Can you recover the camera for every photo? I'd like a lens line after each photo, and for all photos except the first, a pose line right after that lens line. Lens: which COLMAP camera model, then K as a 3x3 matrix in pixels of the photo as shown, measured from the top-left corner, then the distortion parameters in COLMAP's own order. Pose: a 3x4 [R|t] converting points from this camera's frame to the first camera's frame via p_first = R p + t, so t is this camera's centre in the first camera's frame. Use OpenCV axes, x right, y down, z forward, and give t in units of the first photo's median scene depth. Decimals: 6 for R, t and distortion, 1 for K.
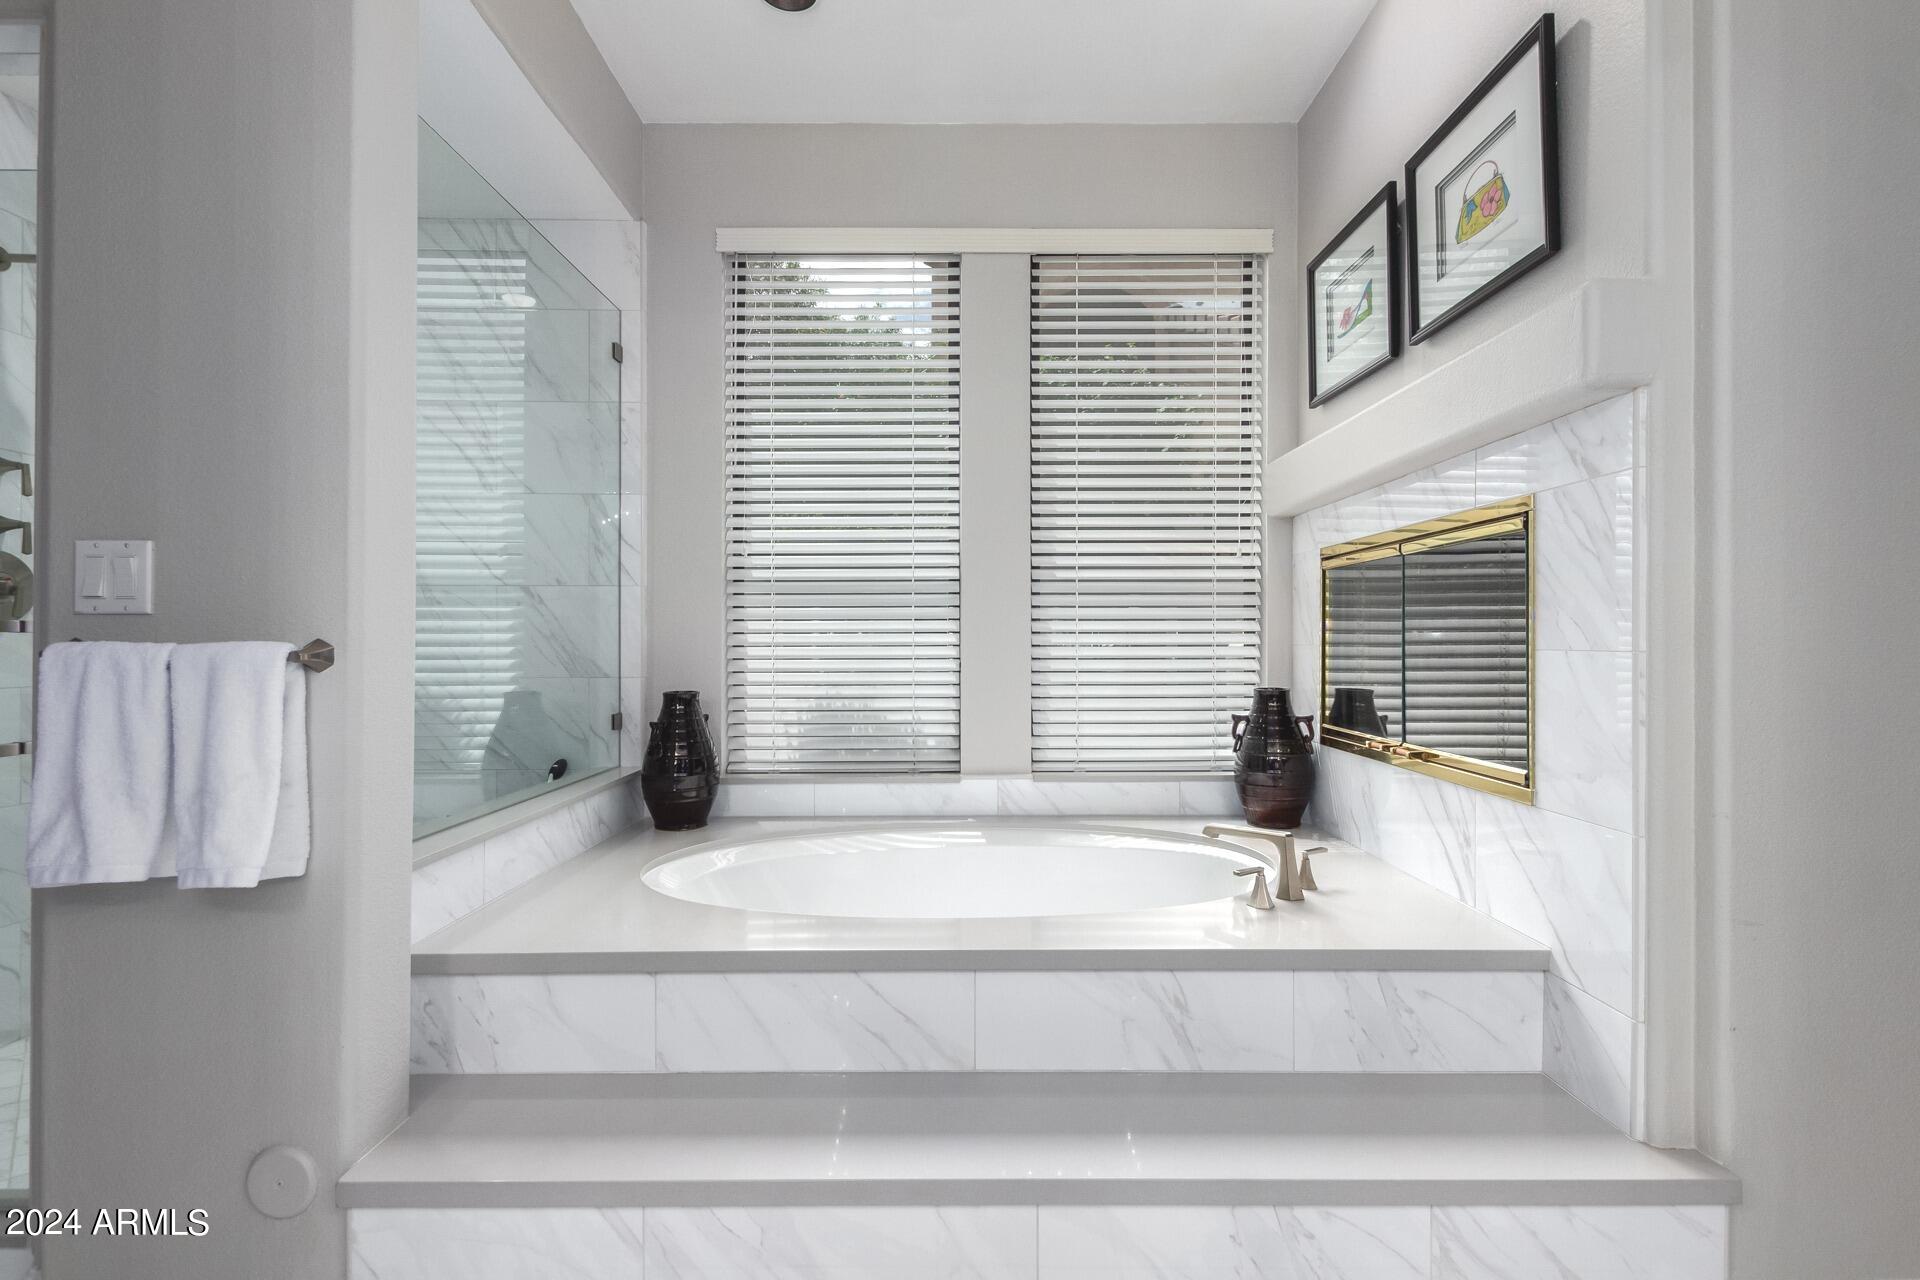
lens RADIAL K [[909.0, 0, 968.5], [0, 909.0, 648.9], [0, 0, 1]] dist [0.007008, -0.003212]
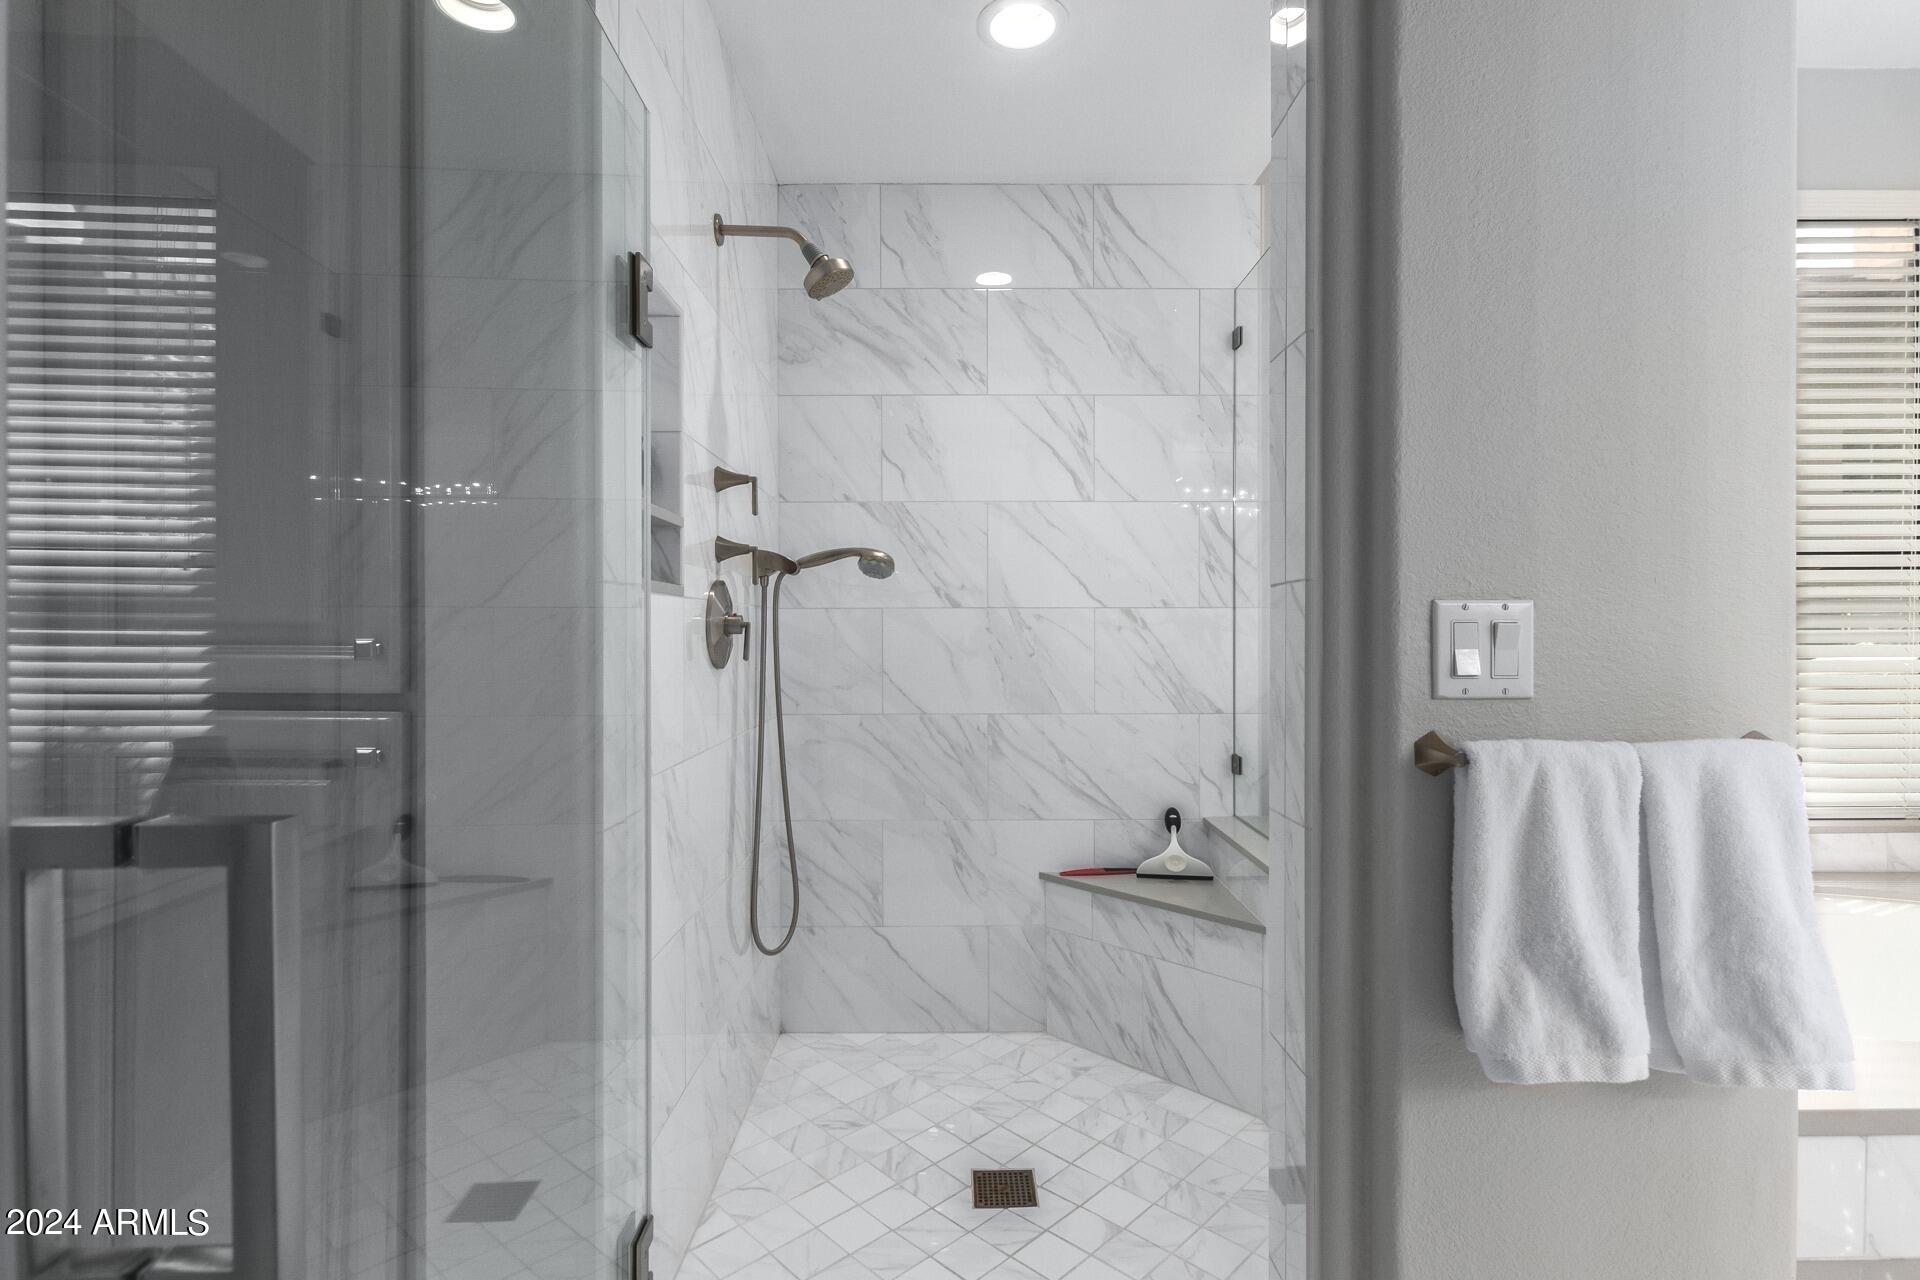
lens RADIAL K [[909.0, 0, 948.7], [0, 909.0, 637.1], [0, 0, 1]] dist [0.007008, -0.003212]
pose [[0.999958, -0.007611, 0.005132, -0.677198], [0.007603, 0.999970, 0.001630, -0.045412], [-0.005144, -0.001591, 0.999986, 0.135565]]
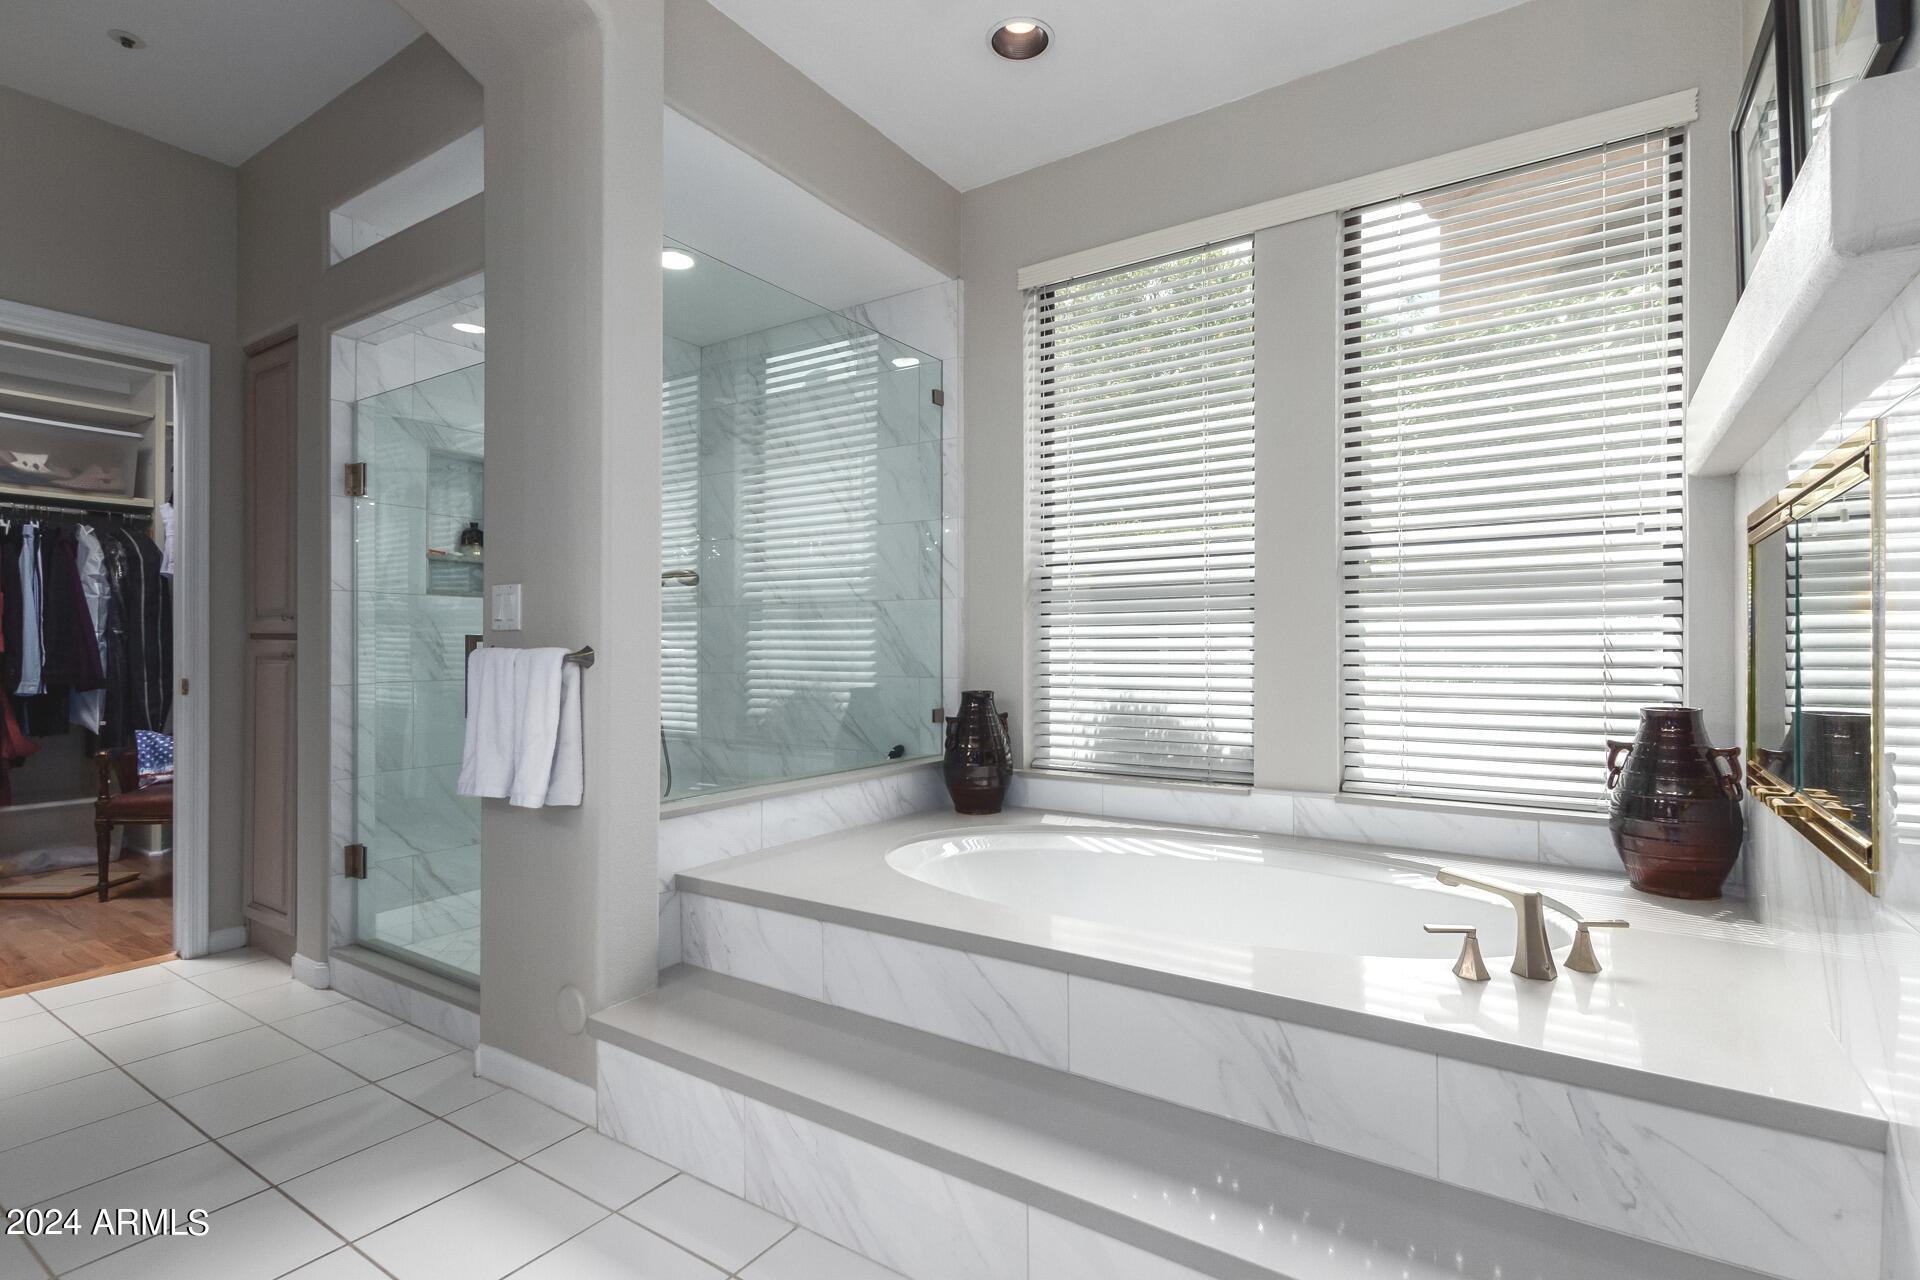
lens RADIAL K [[909.0, 0, 961.9], [0, 909.0, 648.6], [0, 0, 1]] dist [0.007008, -0.003212]
pose [[0.826653, -0.000187, -0.562712, 0.296302], [-0.001769, 0.999994, -0.002931, -0.001795], [0.562709, 0.003419, 0.826648, 0.060062]]
